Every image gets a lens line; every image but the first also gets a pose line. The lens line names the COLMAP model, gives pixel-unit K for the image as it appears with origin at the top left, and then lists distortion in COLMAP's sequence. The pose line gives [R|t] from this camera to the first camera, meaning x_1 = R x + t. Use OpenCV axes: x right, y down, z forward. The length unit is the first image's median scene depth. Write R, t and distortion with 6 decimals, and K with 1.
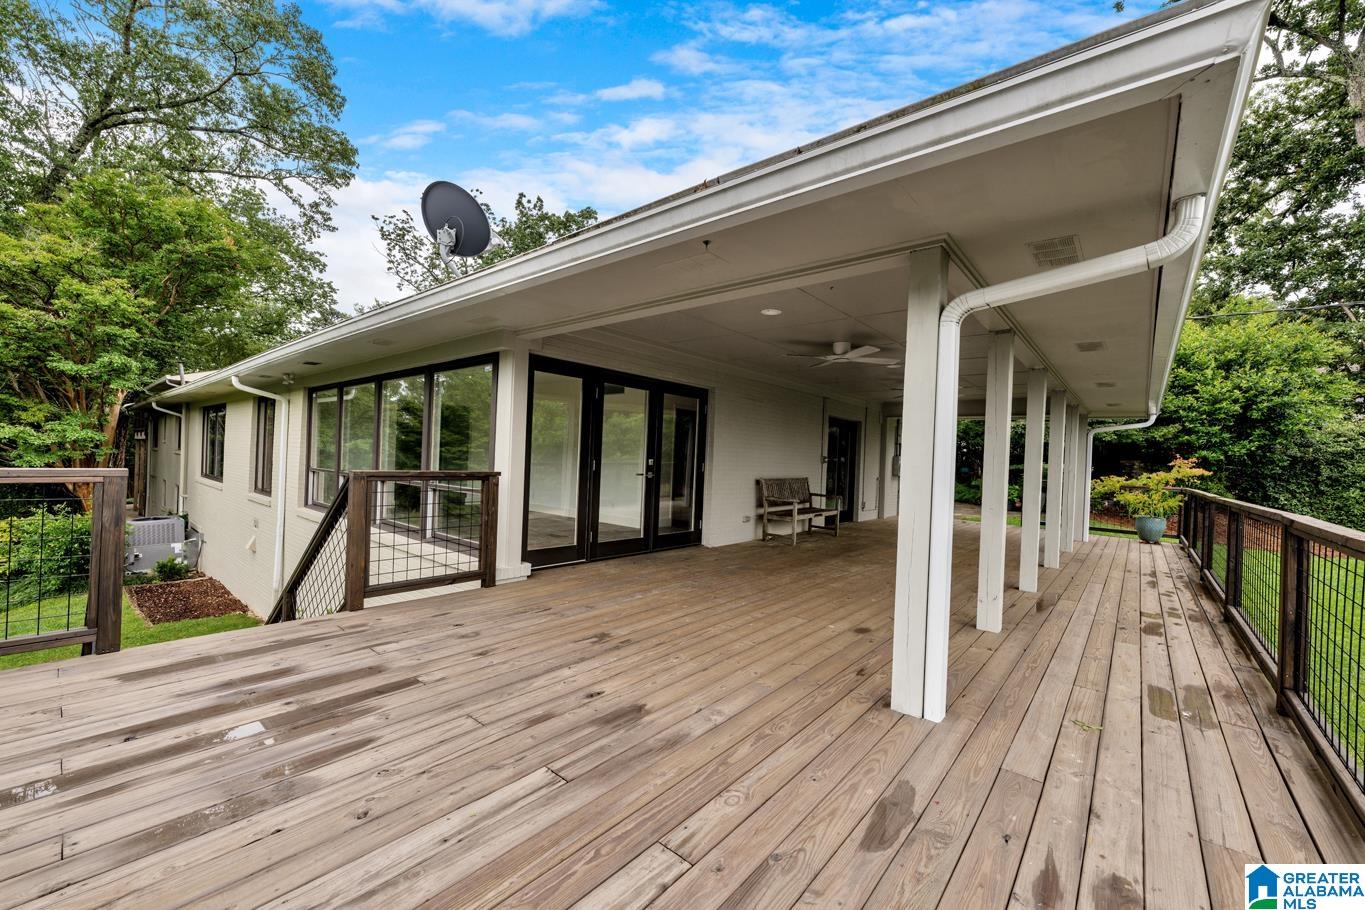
lens RADIAL K [[544.1, 0, 685.6], [0, 544.1, 454.2], [0, 0, 1]] dist [-0.002681, -0.000123]
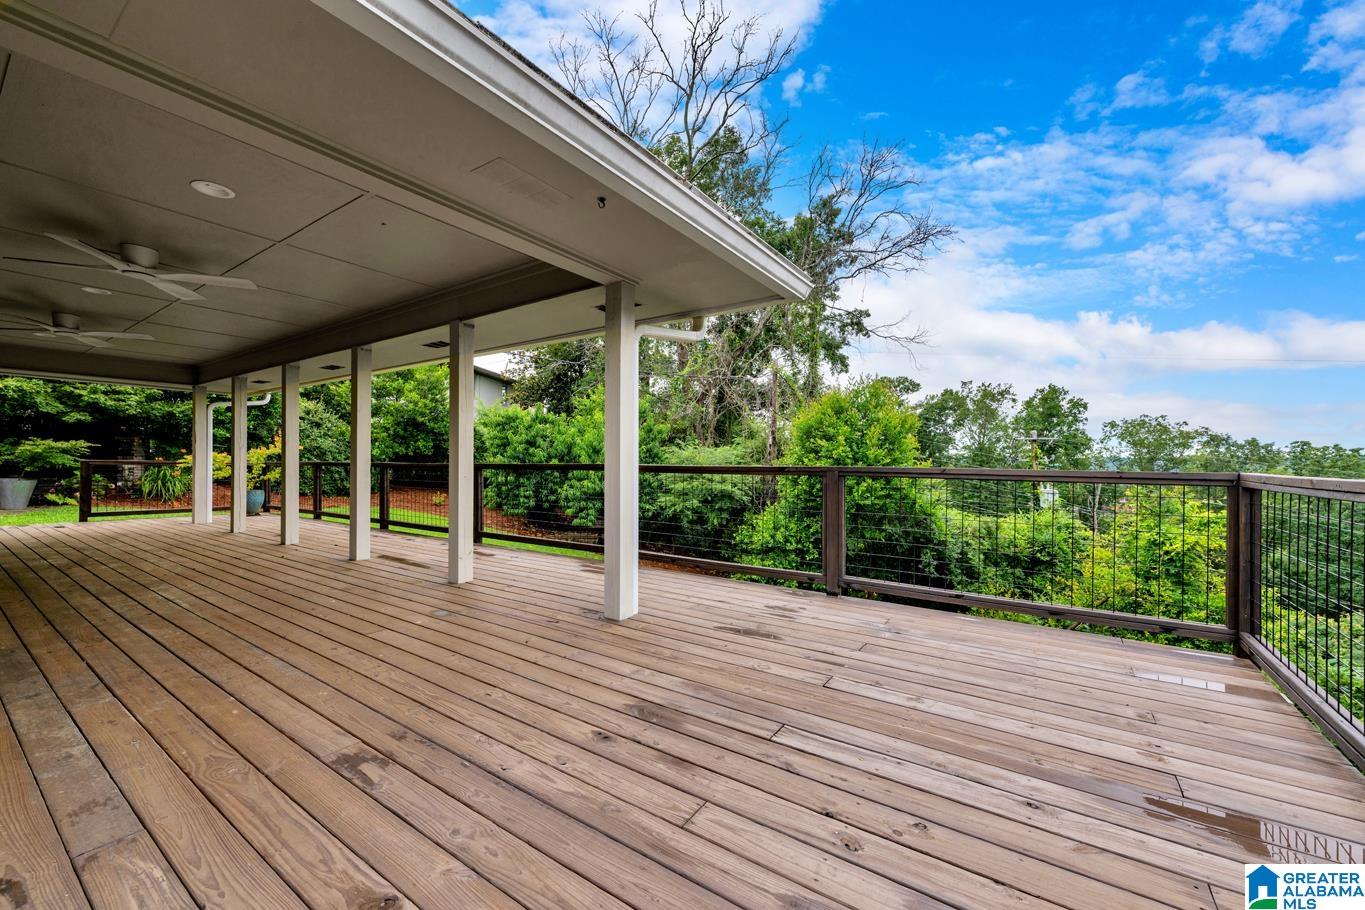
lens RADIAL K [[544.1, 0, 684.5], [0, 544.1, 442.7], [0, 0, 1]] dist [-0.002681, -0.000123]
pose [[-0.105879, -0.011167, 0.994316, -0.986994], [-0.012628, 0.999871, 0.009884, 0.020670], [-0.994299, -0.011510, -0.106007, 1.021601]]
